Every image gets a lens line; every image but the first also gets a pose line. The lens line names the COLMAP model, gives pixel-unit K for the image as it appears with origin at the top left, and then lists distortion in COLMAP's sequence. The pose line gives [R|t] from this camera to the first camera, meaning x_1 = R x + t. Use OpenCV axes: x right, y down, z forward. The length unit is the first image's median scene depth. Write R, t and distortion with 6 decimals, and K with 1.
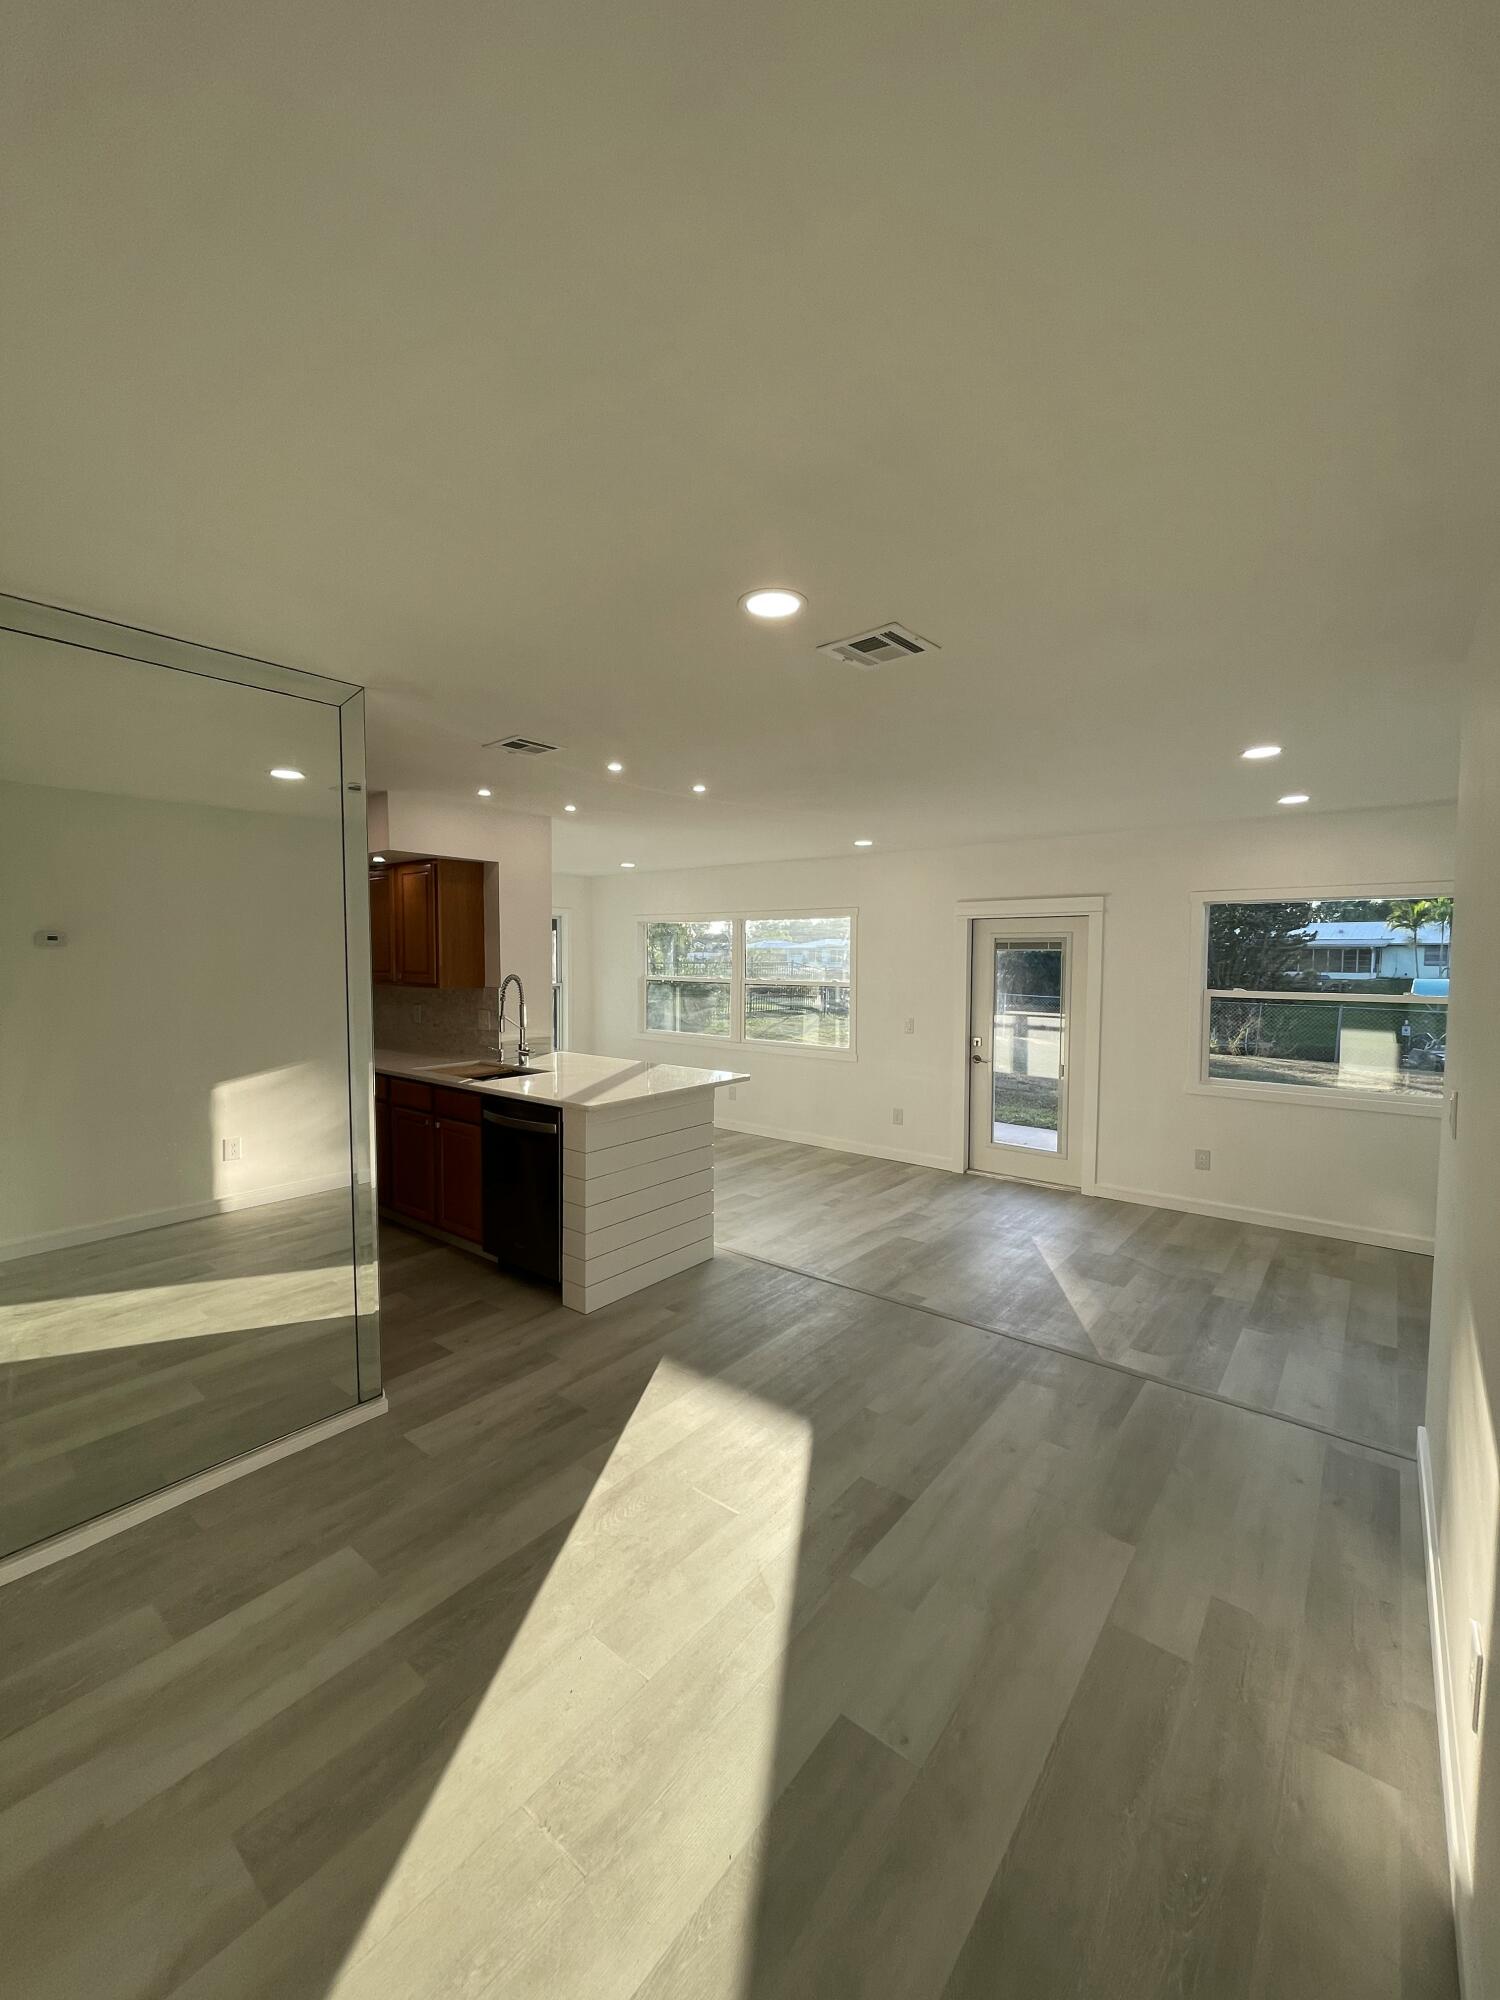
lens RADIAL K [[806.4, 0, 740.7], [0, 806.4, 999.8], [0, 0, 1]] dist [-0.001222, -0.000216]
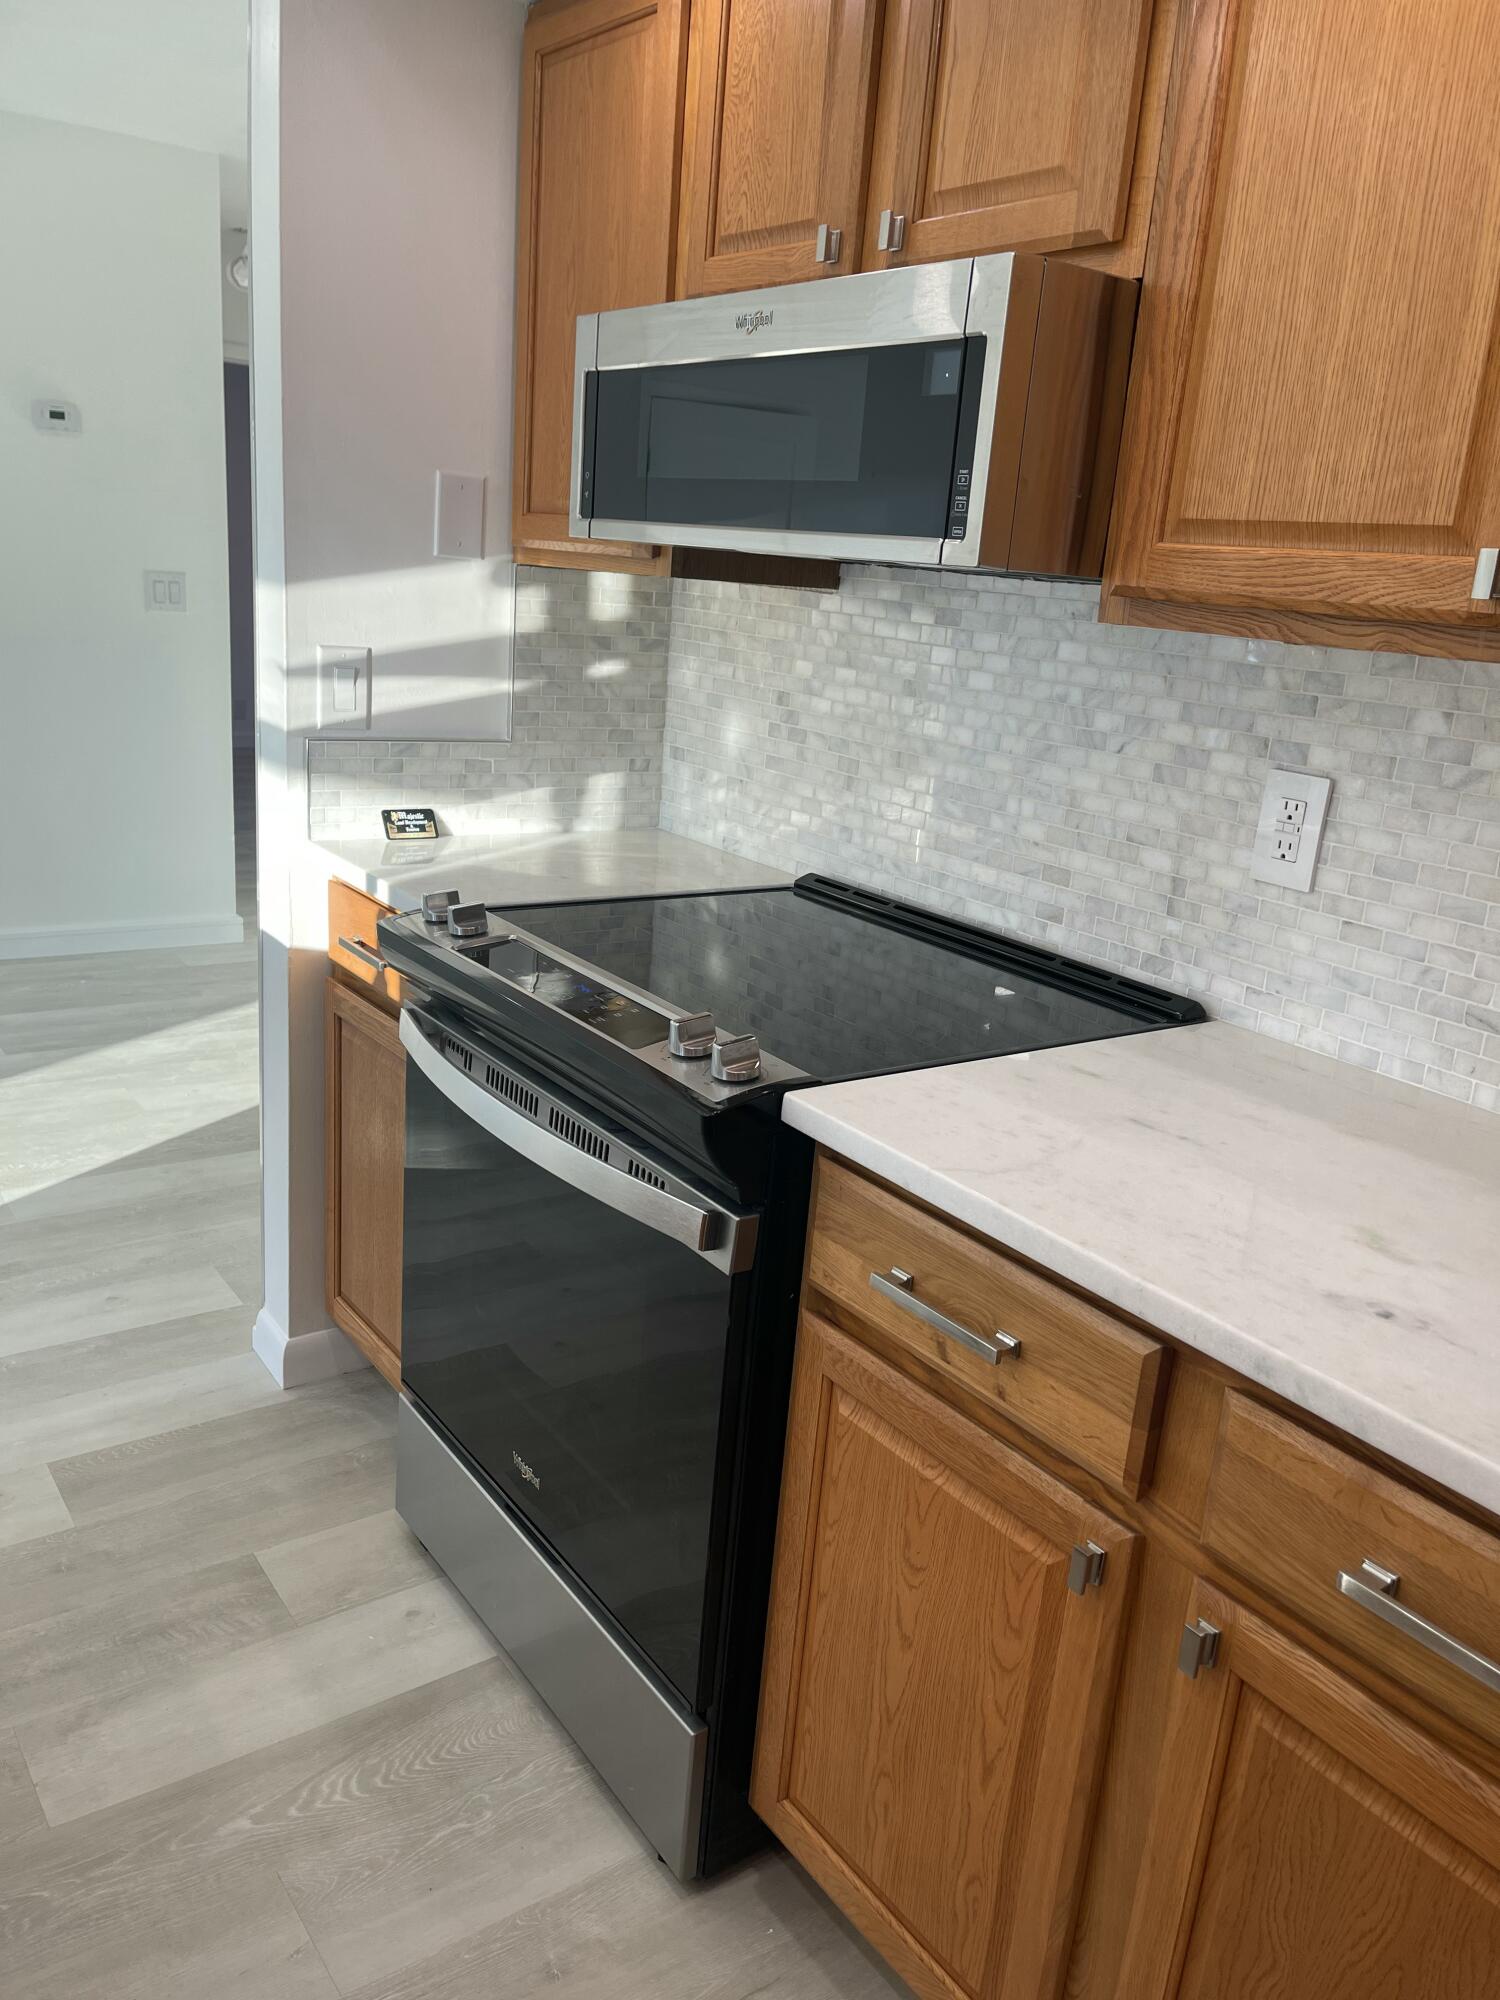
lens RADIAL K [[1501.4, 0, 764.3], [0, 1501.4, 1014.4], [0, 0, 1]] dist [0.081980, -0.121808]
pose [[-0.964853, -0.147053, 0.217795, -0.452558], [-0.067632, 0.939812, 0.334932, -0.016151], [-0.253939, 0.308430, -0.916726, 0.843937]]
